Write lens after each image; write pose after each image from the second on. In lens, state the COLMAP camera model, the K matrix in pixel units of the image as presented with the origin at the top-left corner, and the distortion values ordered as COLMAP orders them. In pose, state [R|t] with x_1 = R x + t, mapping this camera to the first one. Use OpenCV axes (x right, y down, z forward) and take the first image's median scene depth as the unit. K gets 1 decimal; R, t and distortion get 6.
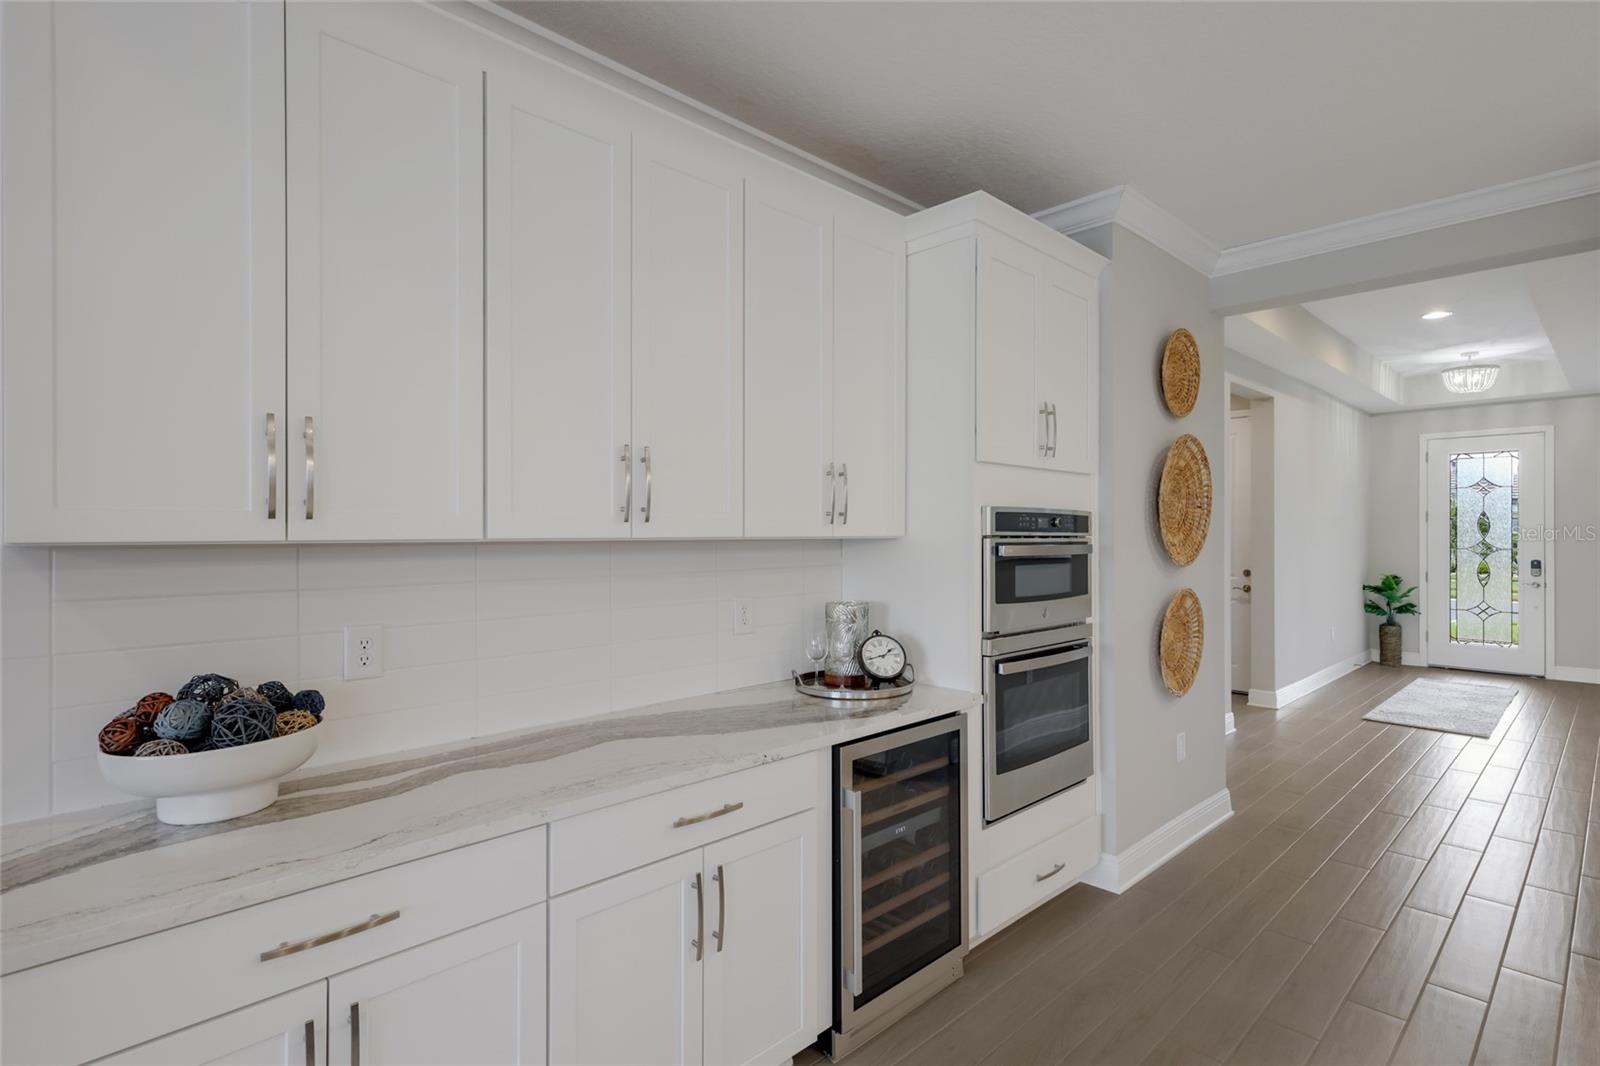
lens RADIAL K [[802.8, 0, 800.4], [0, 802.8, 531.3], [0, 0, 1]] dist [0.009435, 0.001795]
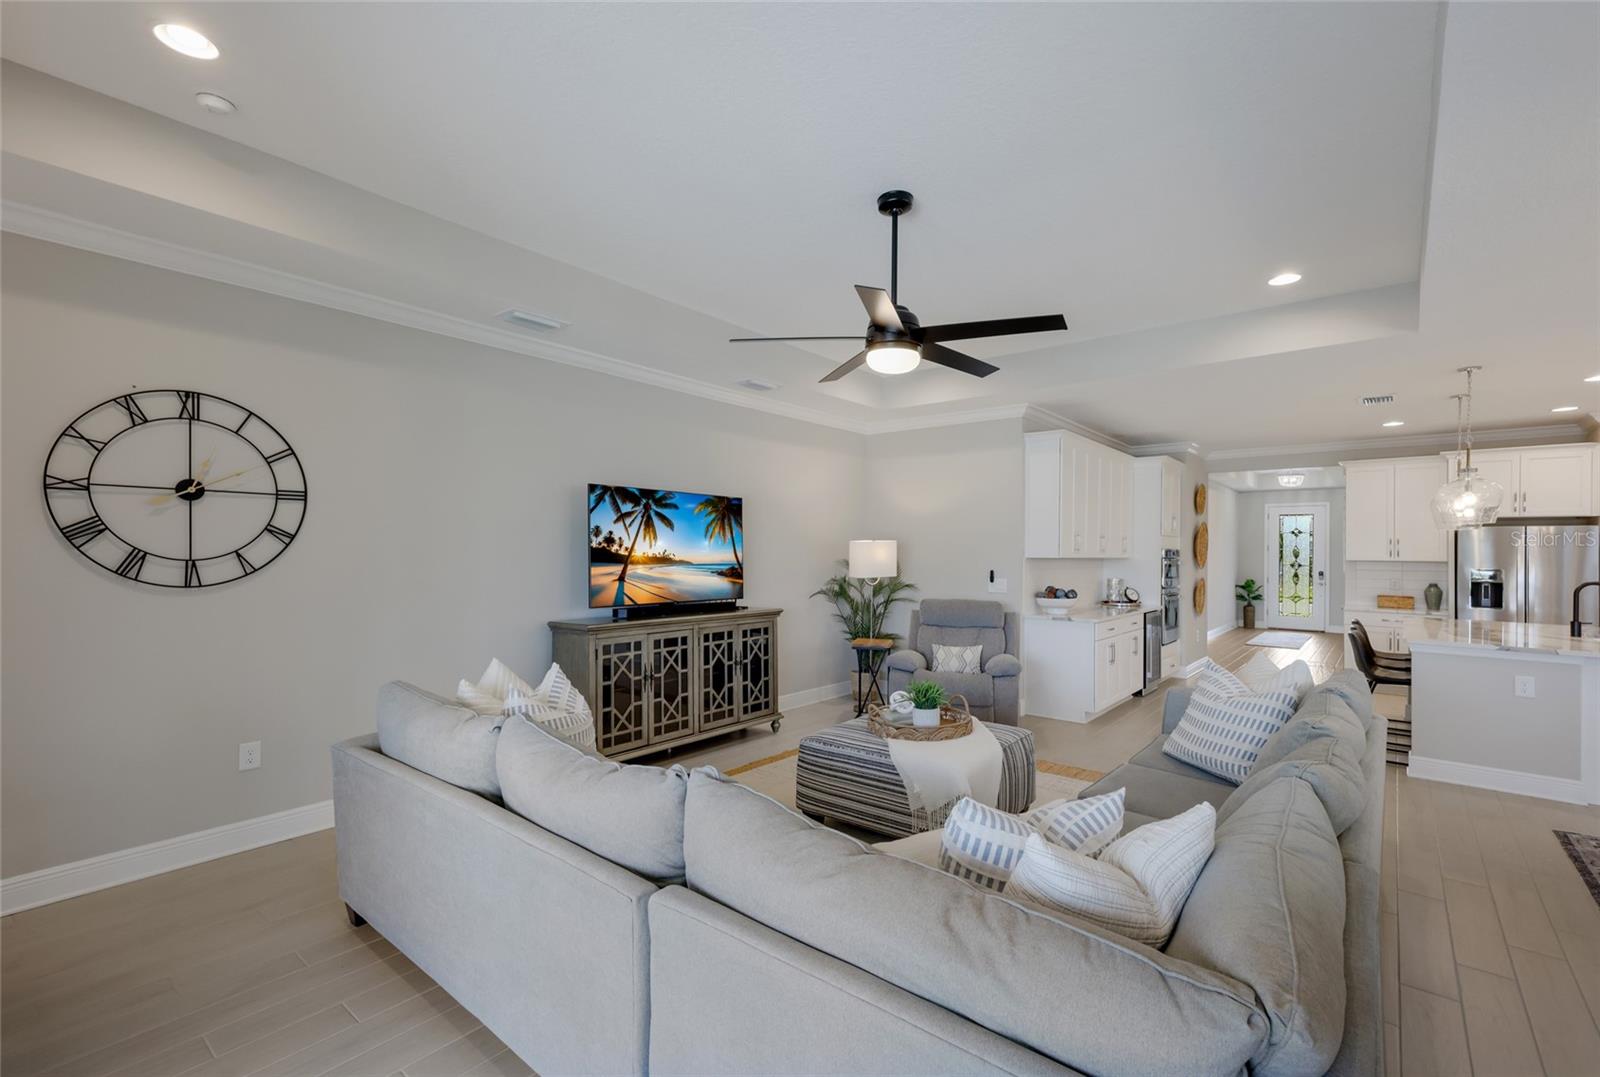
lens RADIAL K [[695.2, 0, 799.5], [0, 695.2, 547.5], [0, 0, 1]] dist [0.011236, -0.000822]
pose [[0.995781, 0.008712, 0.091349, -0.461242], [-0.008372, 0.999957, -0.004106, -0.003888], [-0.091380, 0.003324, 0.995811, -0.521440]]
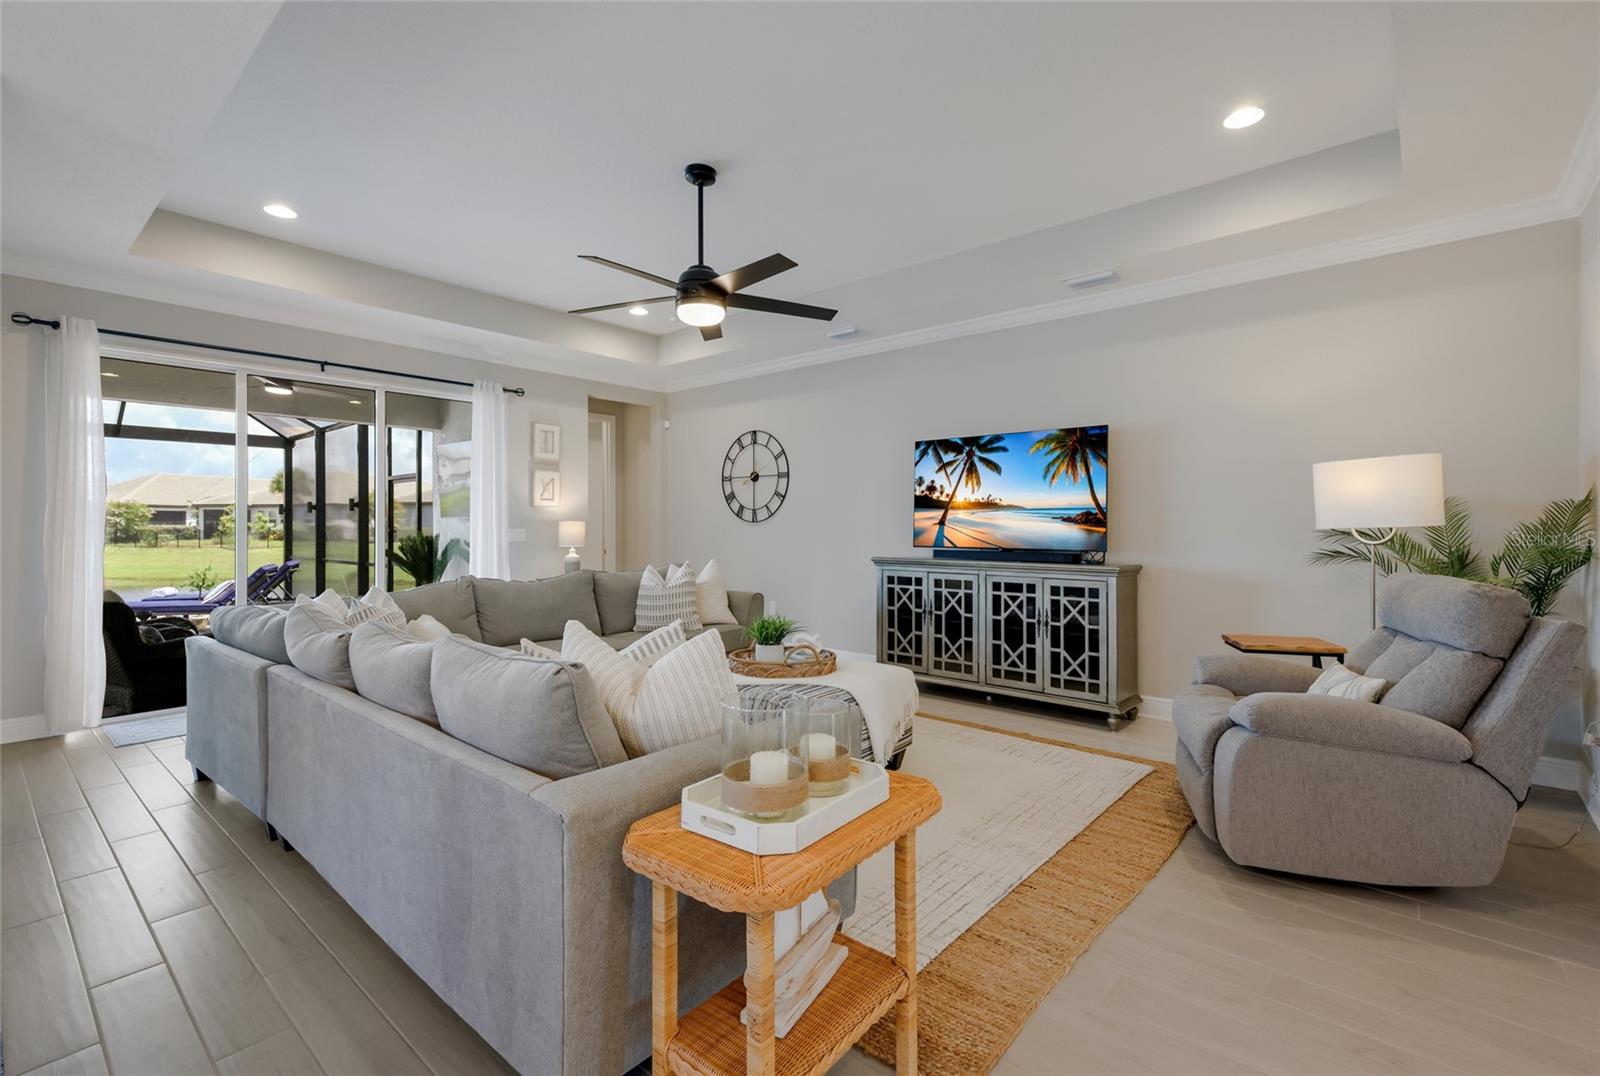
lens RADIAL K [[695.2, 0, 789.1], [0, 695.2, 522.2], [0, 0, 1]] dist [0.011236, -0.000822]
pose [[0.092785, -0.008750, -0.995648, 0.029902], [-0.003924, 0.999950, -0.009154, 0.024883], [0.995678, 0.004756, 0.092746, -0.155691]]
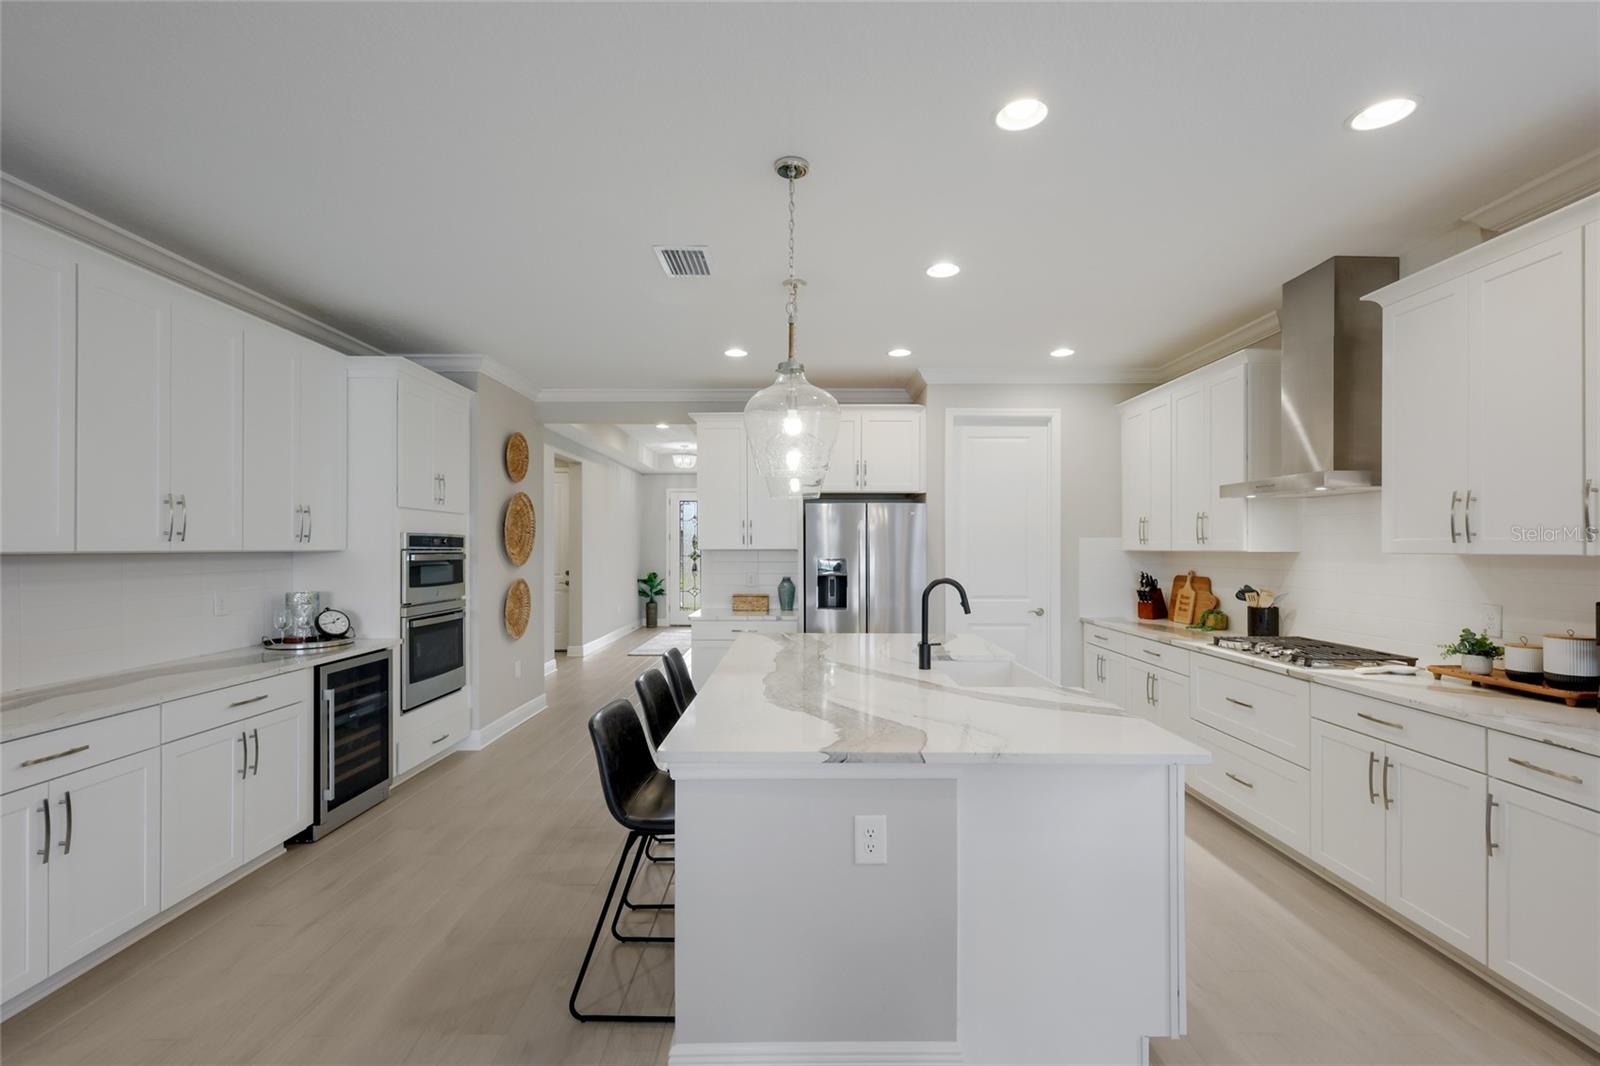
lens RADIAL K [[693.6, 0, 797.3], [0, 693.6, 542.3], [0, 0, 1]] dist [0.009196, -0.001416]
pose [[0.698556, 0.002932, 0.715550, -0.079350], [0.000934, 0.999987, -0.005009, -0.000191], [-0.715555, 0.004168, 0.698544, -0.211316]]
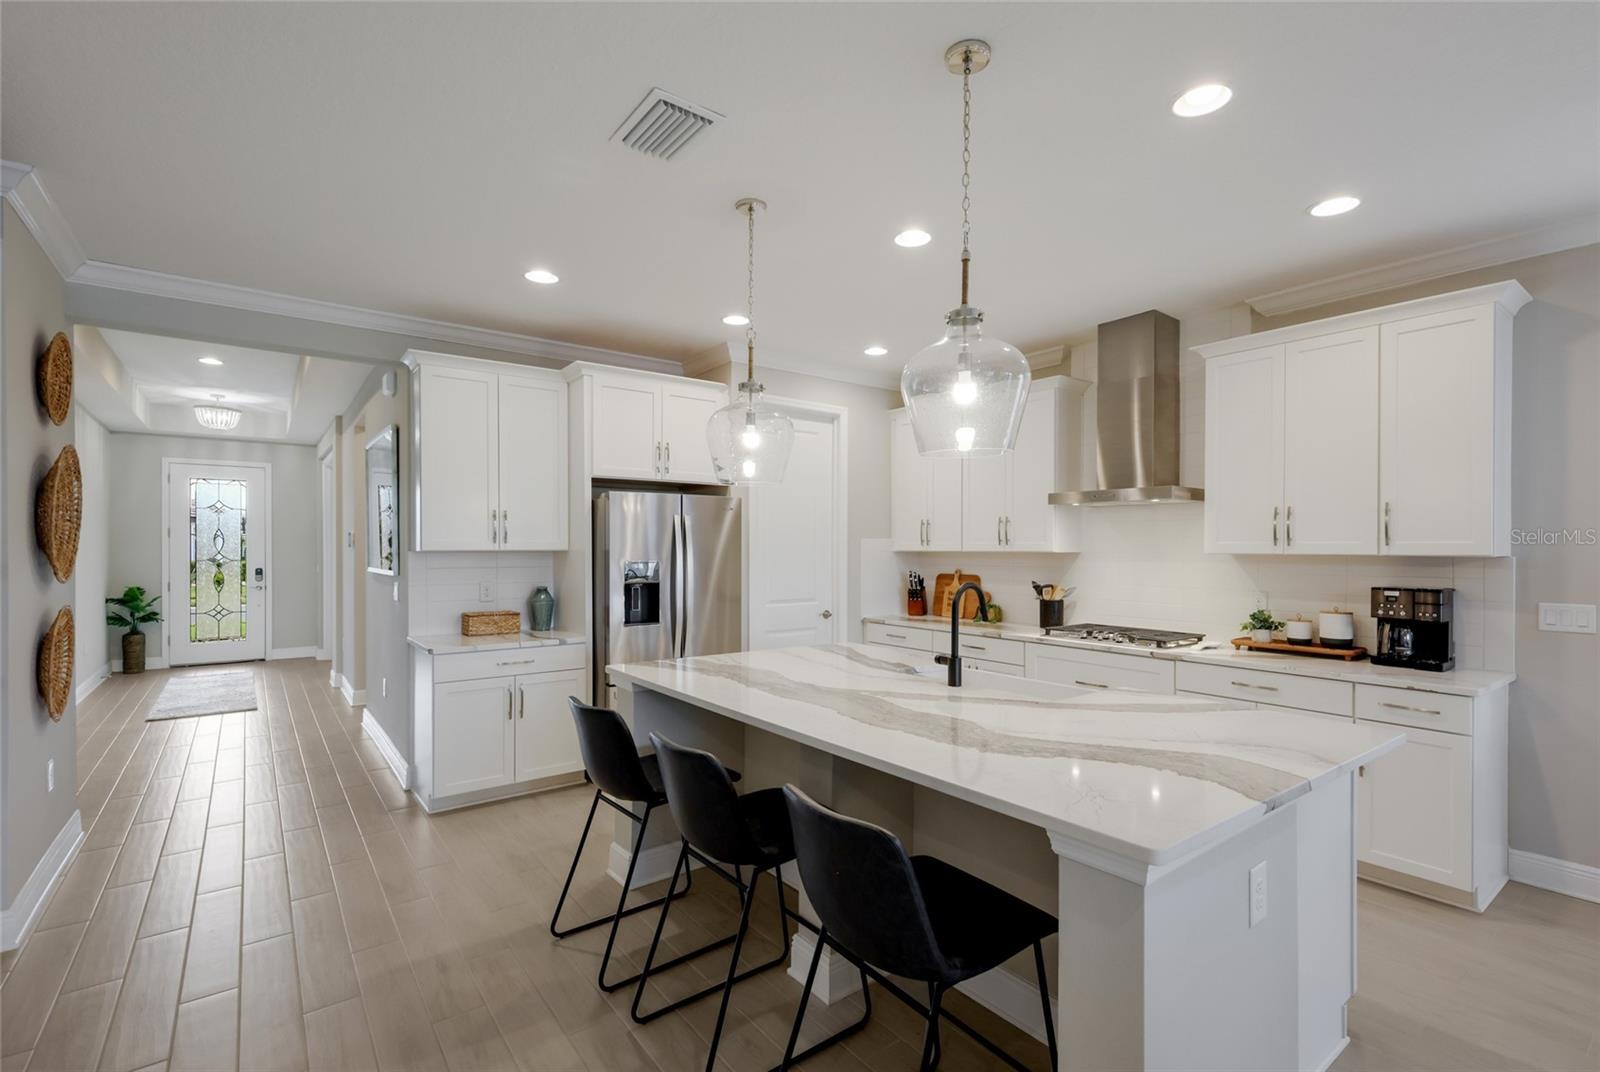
lens RADIAL K [[732.5, 0, 798.5], [0, 732.5, 551.1], [0, 0, 1]] dist [0.008969, 0.001285]
pose [[0.130614, -0.006753, 0.991410, -0.116174], [-0.001180, 0.999975, 0.006967, -0.000476], [-0.991433, -0.002079, 0.130603, 0.012577]]
